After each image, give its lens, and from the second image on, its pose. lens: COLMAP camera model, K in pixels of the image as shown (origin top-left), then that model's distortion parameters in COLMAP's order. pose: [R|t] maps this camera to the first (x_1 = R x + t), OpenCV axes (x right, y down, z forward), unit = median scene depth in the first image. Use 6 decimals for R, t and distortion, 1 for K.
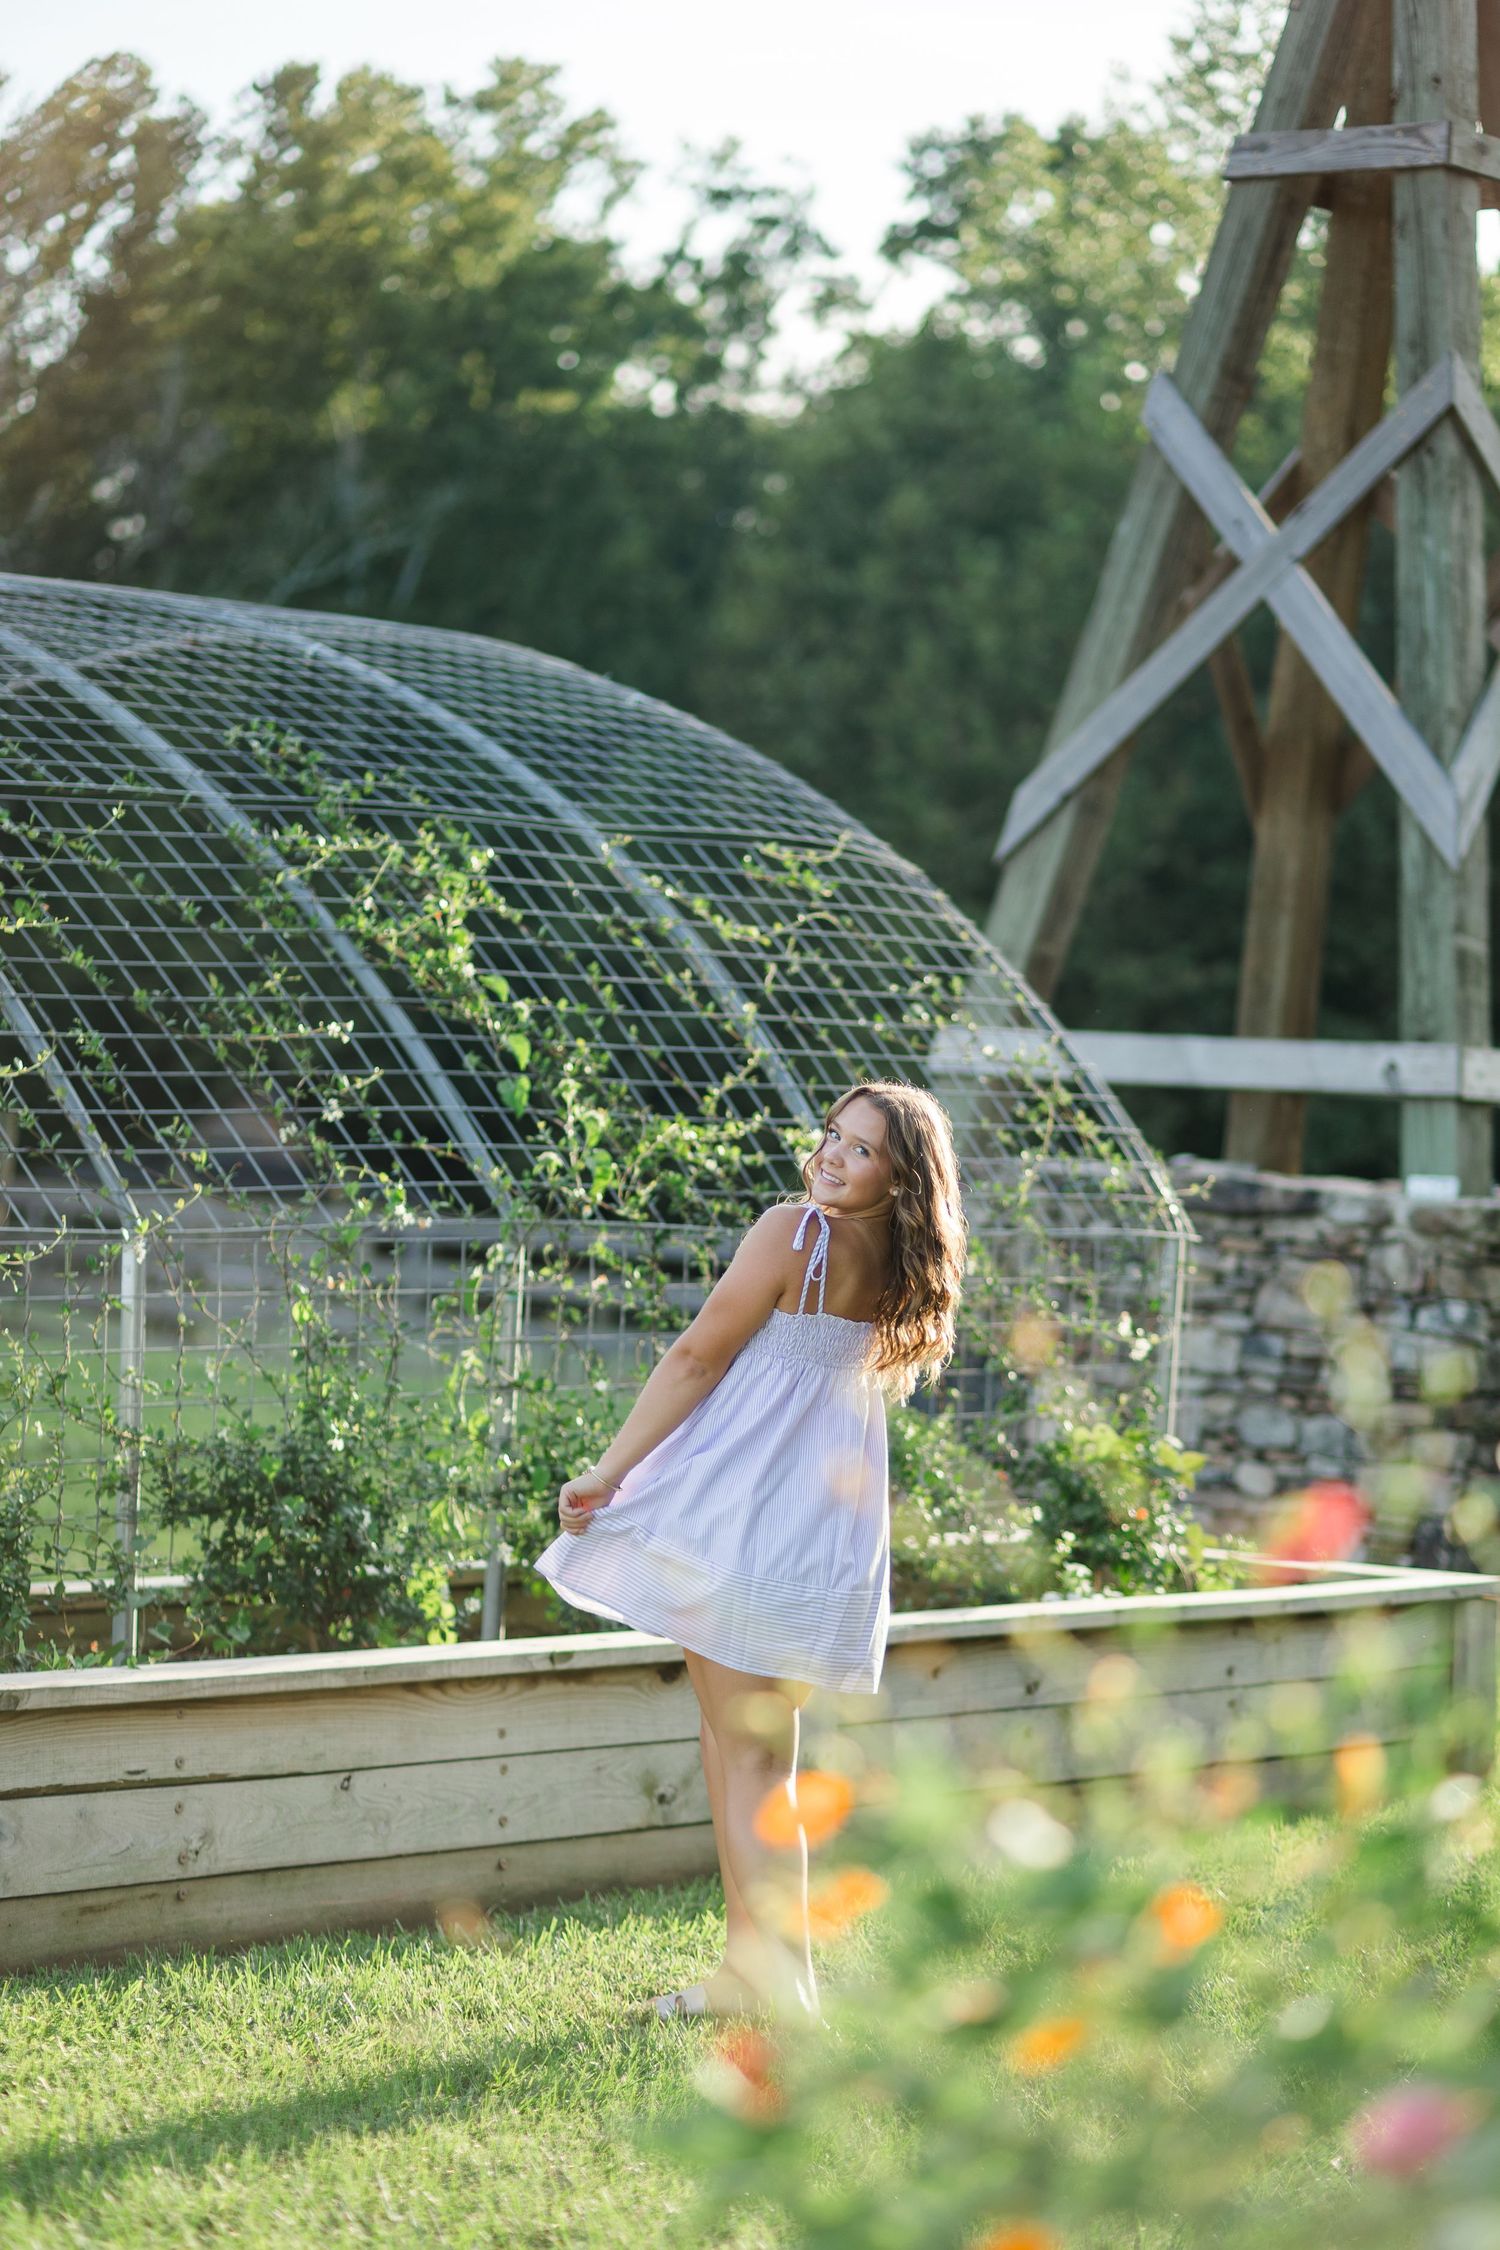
lens RADIAL K [[5778.7, 0, 750.0], [0, 5778.7, 1125.0], [0, 0, 1]] dist [-0.146615, -0.745359]
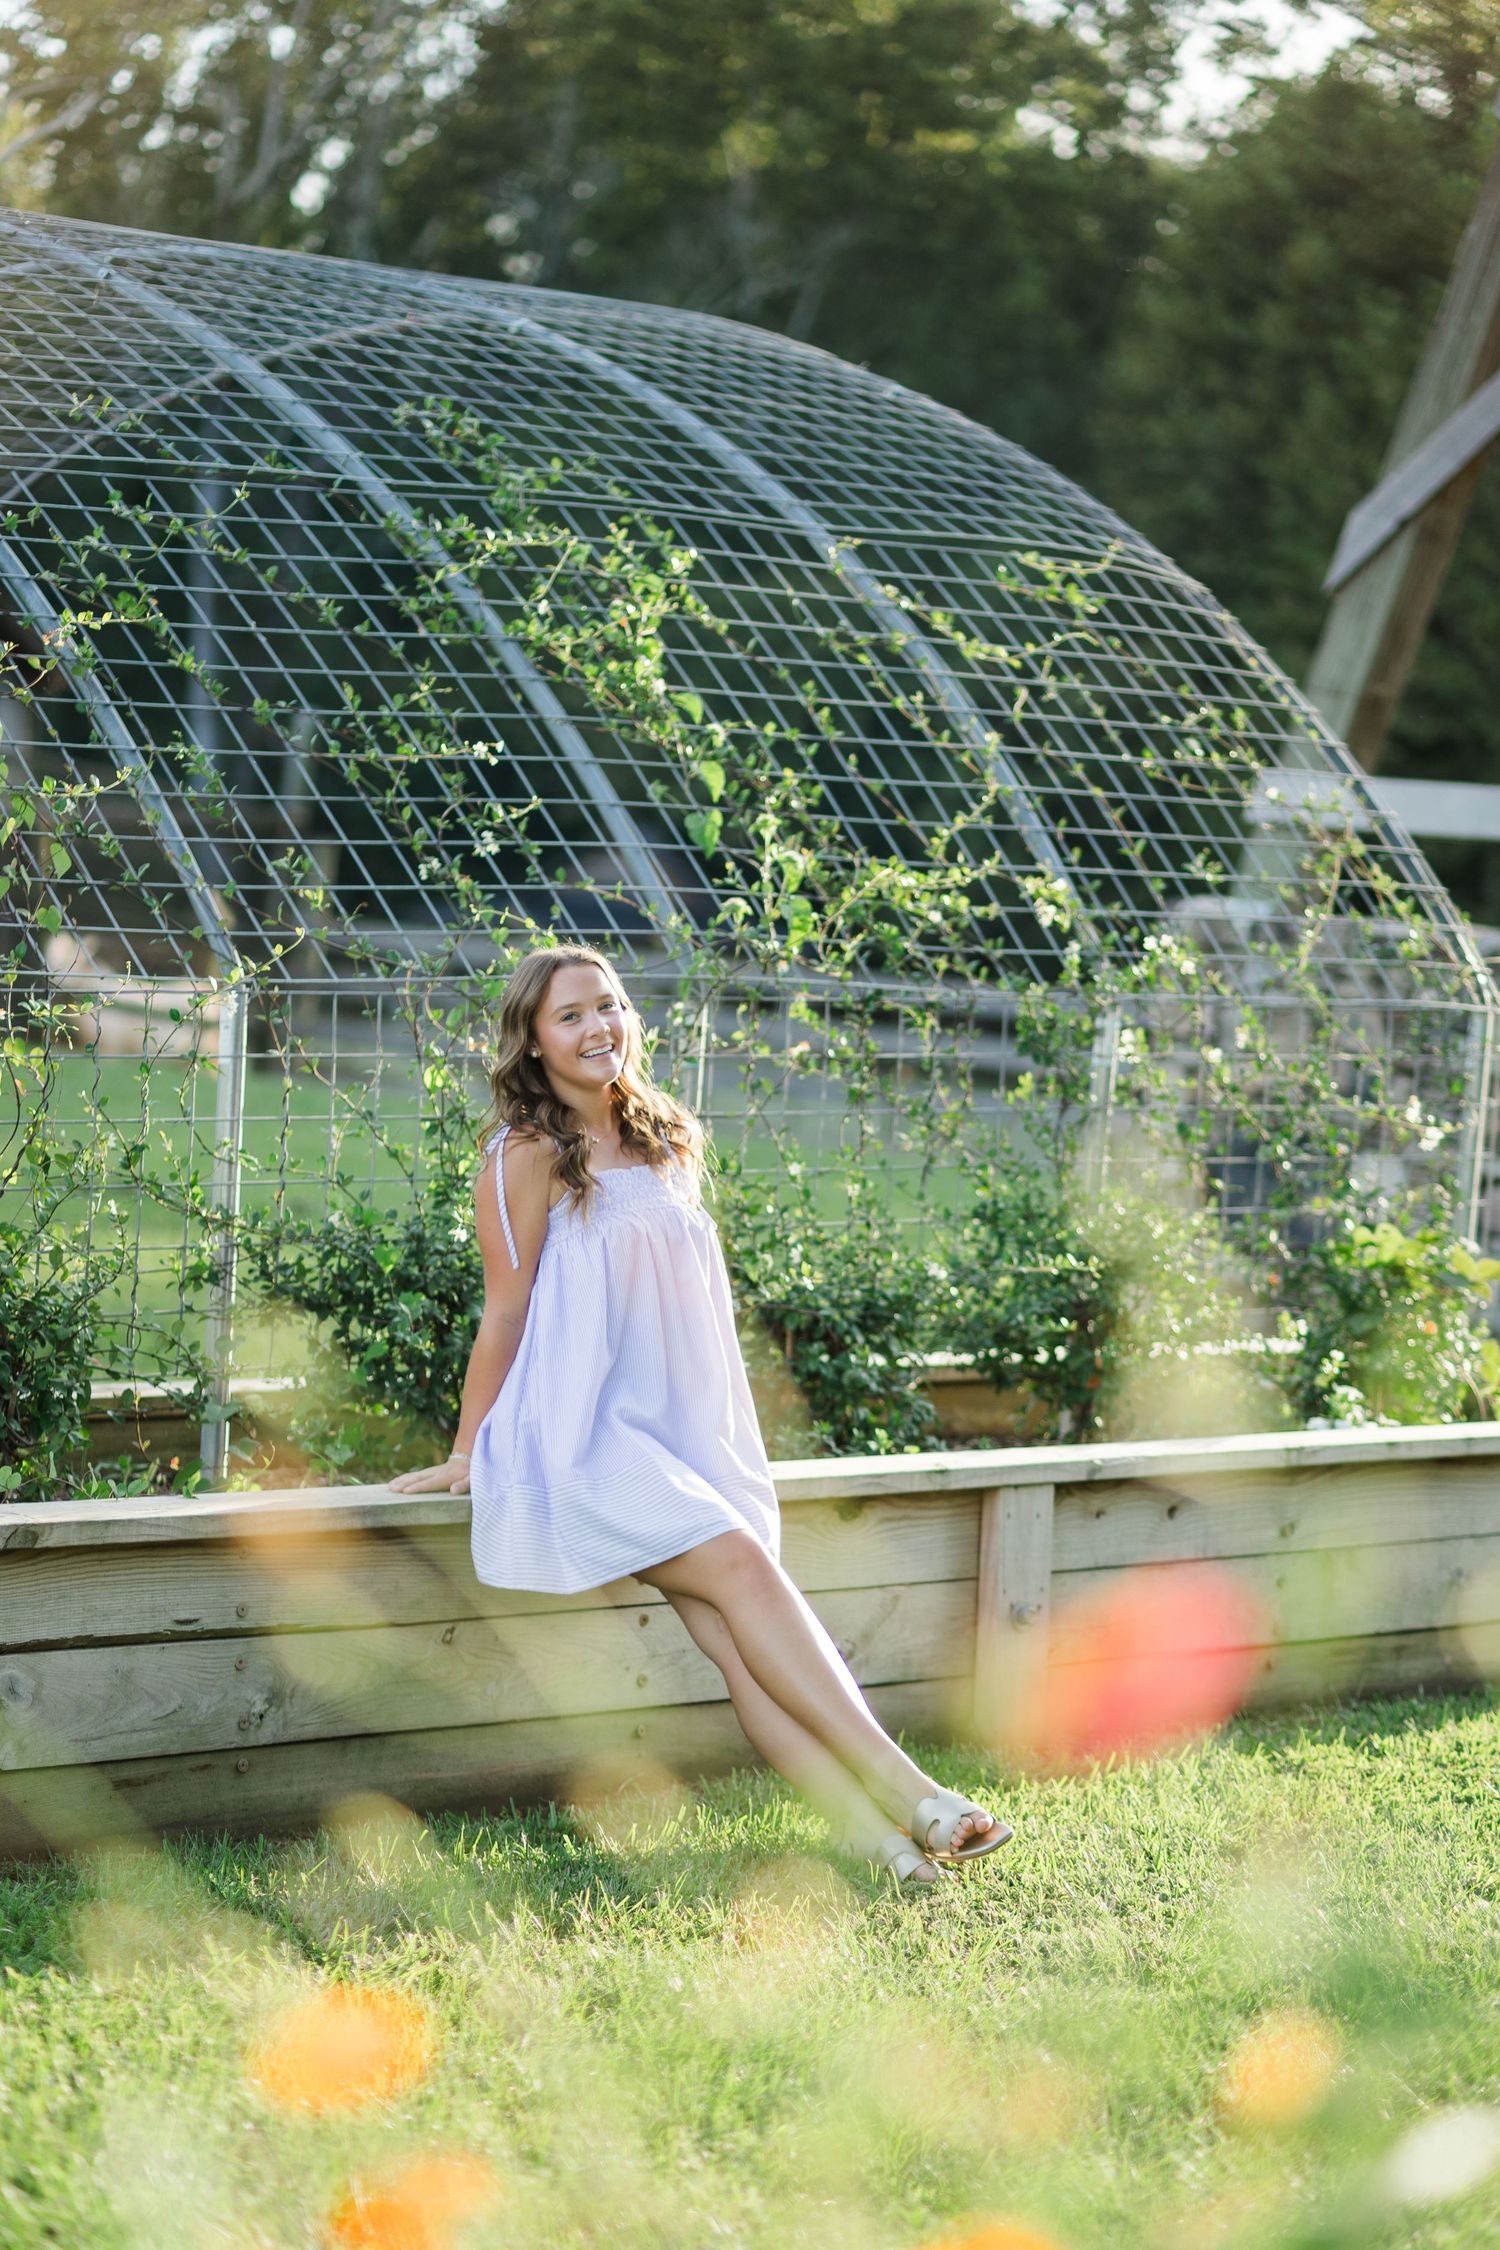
lens RADIAL K [[5723.9, 0, 788.5], [0, 5723.9, 1123.2], [0, 0, 1]] dist [-0.141756, -0.987375]
pose [[0.997681, 0.023022, -0.064052, 0.027570], [-0.020263, 0.998852, 0.043399, 0.001082], [0.064978, -0.042001, 0.997002, 0.144227]]
